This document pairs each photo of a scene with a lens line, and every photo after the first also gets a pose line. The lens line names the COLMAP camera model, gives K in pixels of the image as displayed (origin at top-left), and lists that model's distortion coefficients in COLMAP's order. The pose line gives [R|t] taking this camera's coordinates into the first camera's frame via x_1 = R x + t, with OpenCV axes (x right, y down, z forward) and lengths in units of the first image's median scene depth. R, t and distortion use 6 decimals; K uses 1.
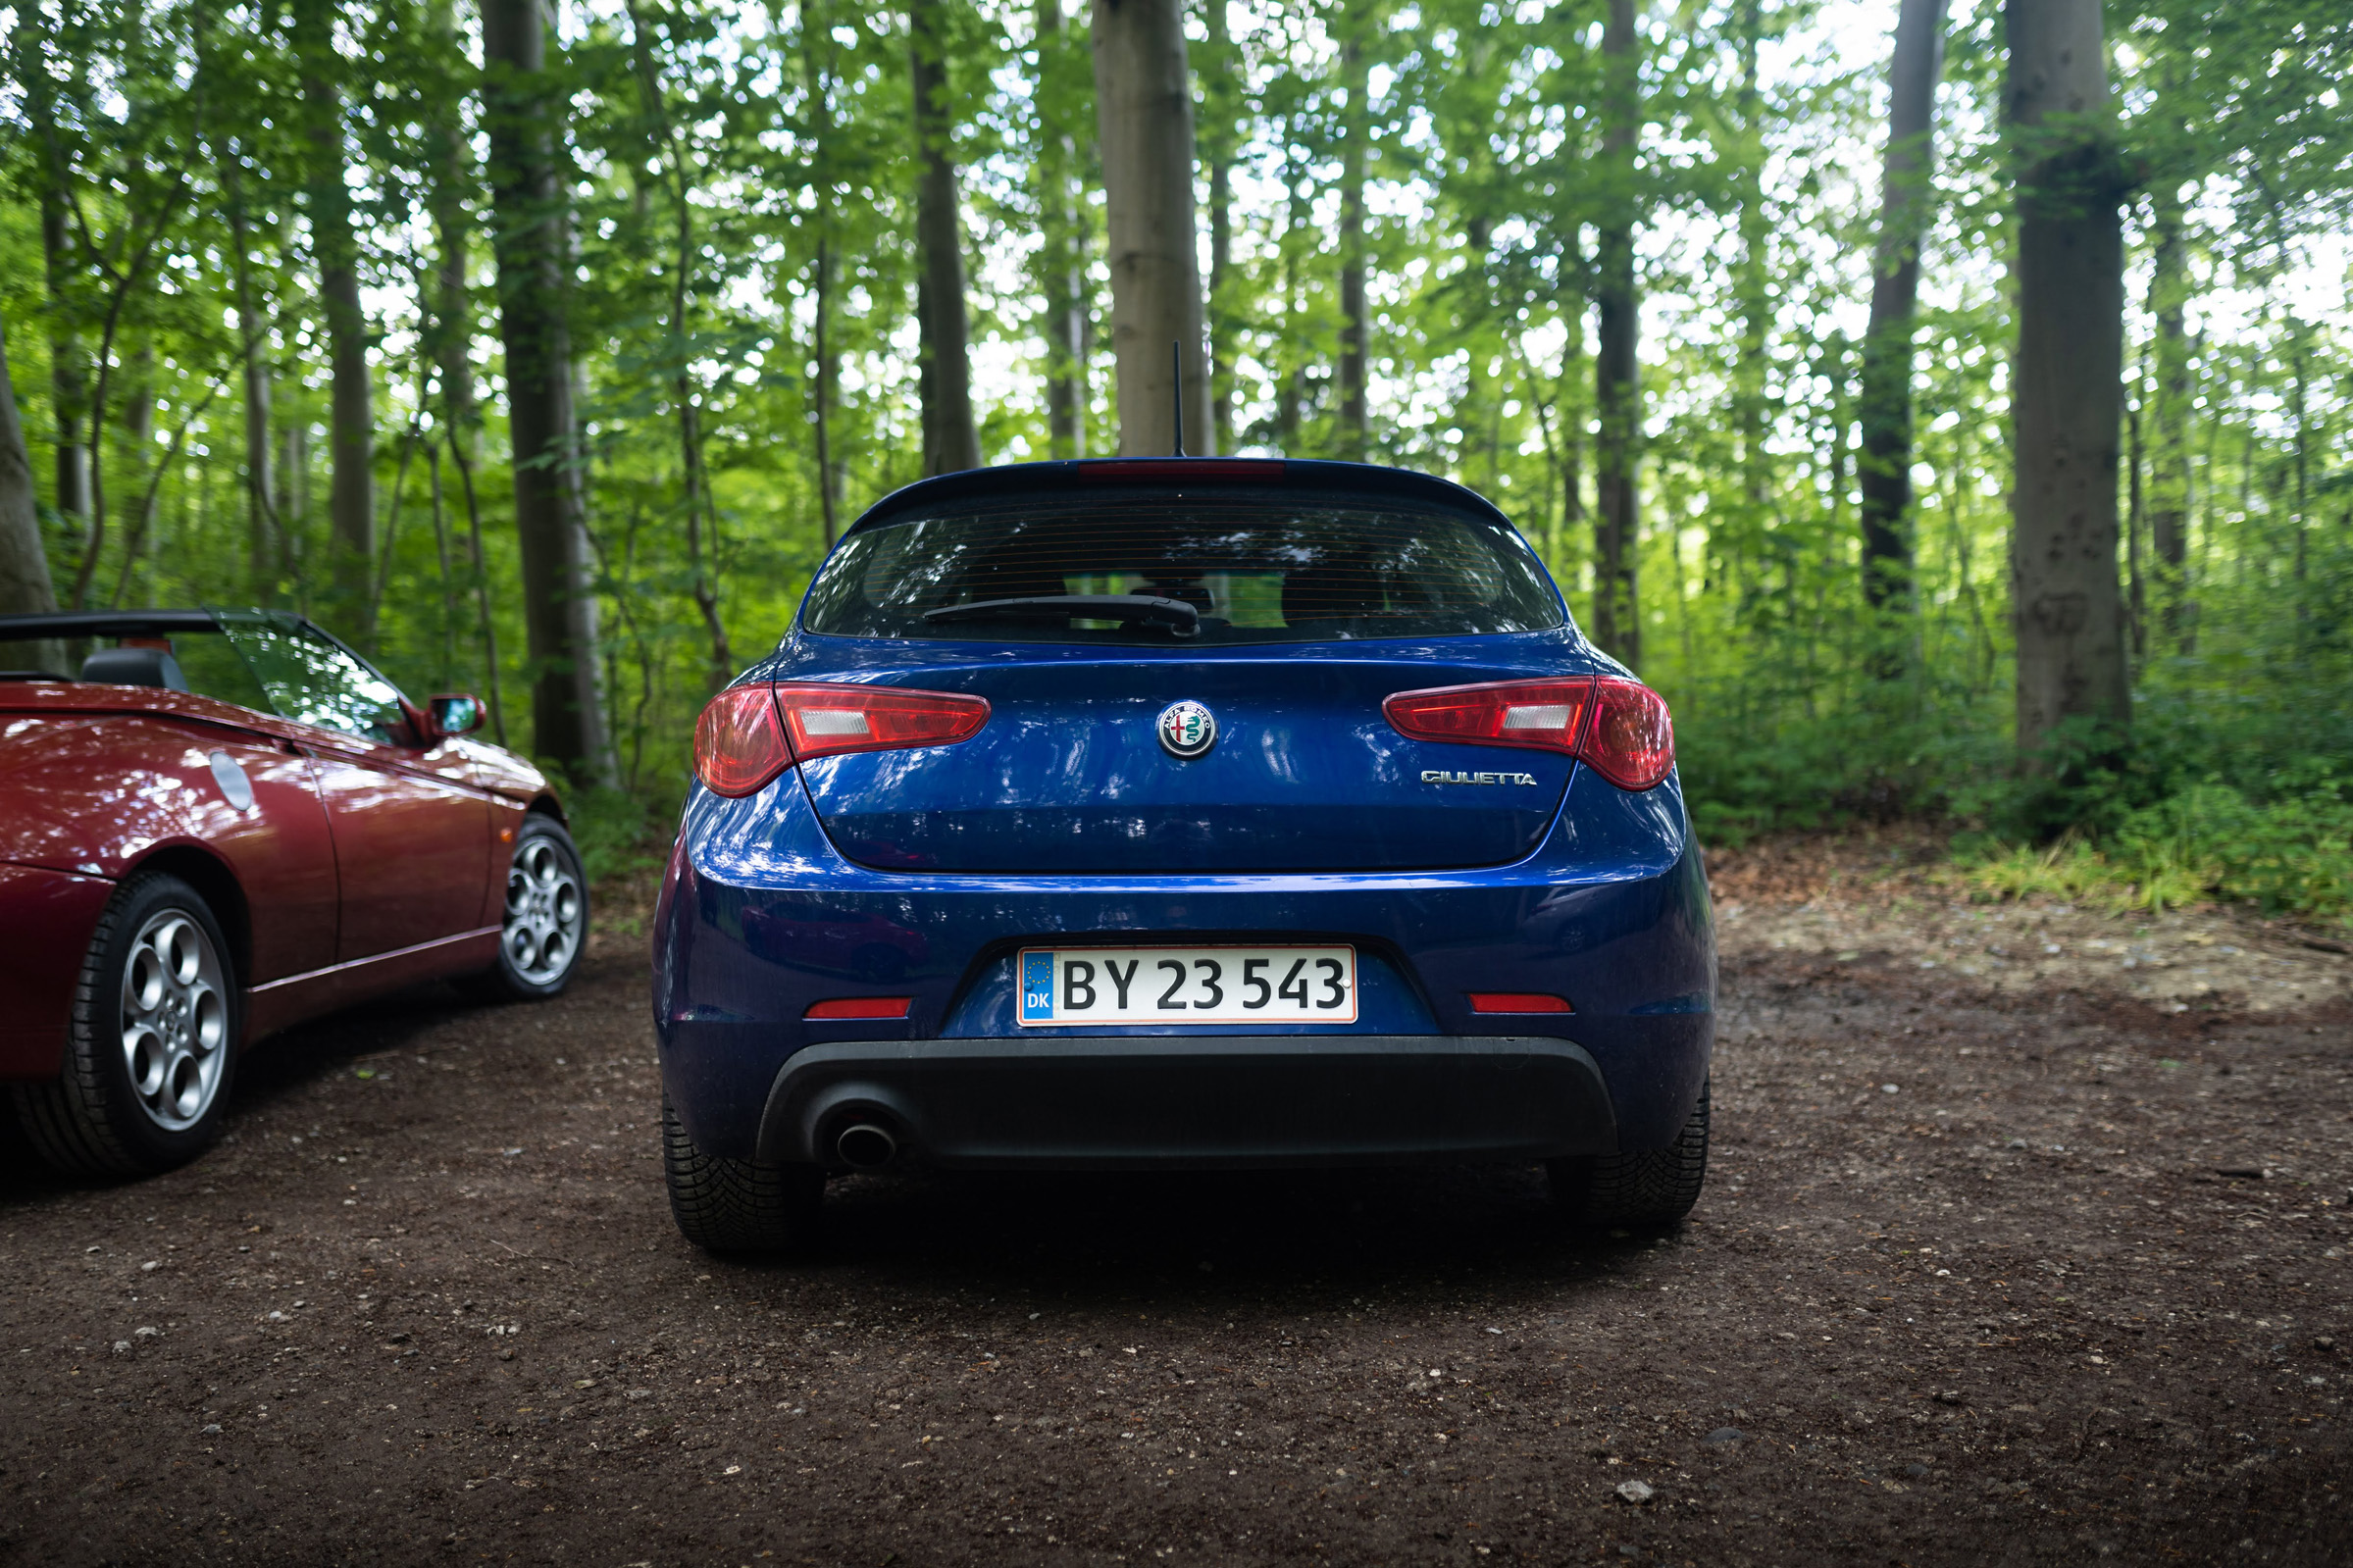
lens RADIAL K [[2184.4, 0, 1176.5], [0, 2184.4, 784.0], [0, 0, 1]] dist [-0.007694, -0.007722]
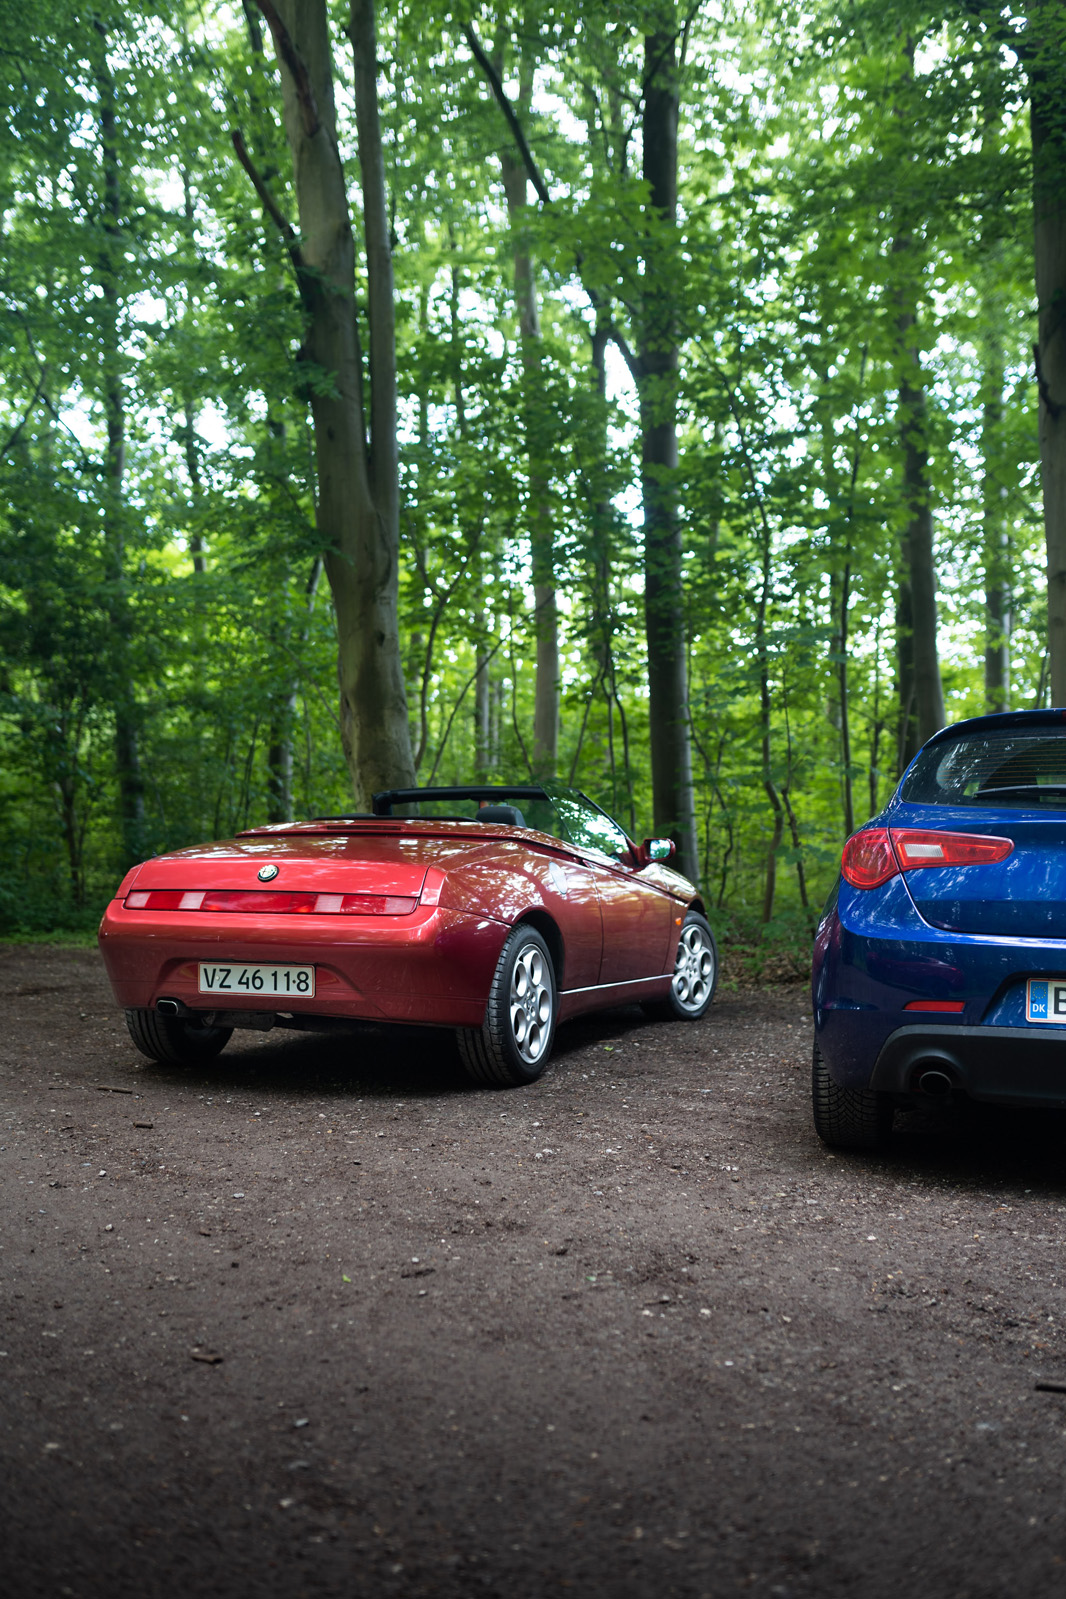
lens RADIAL K [[1484.6, 0, 533.0], [0, 1484.6, 799.5], [0, 0, 1]] dist [-0.007694, -0.007722]
pose [[0.941112, 0.022413, -0.337351, -0.032469], [-0.049235, 0.996249, -0.071162, 0.024302], [0.334491, 0.083581, 0.938685, -0.206942]]
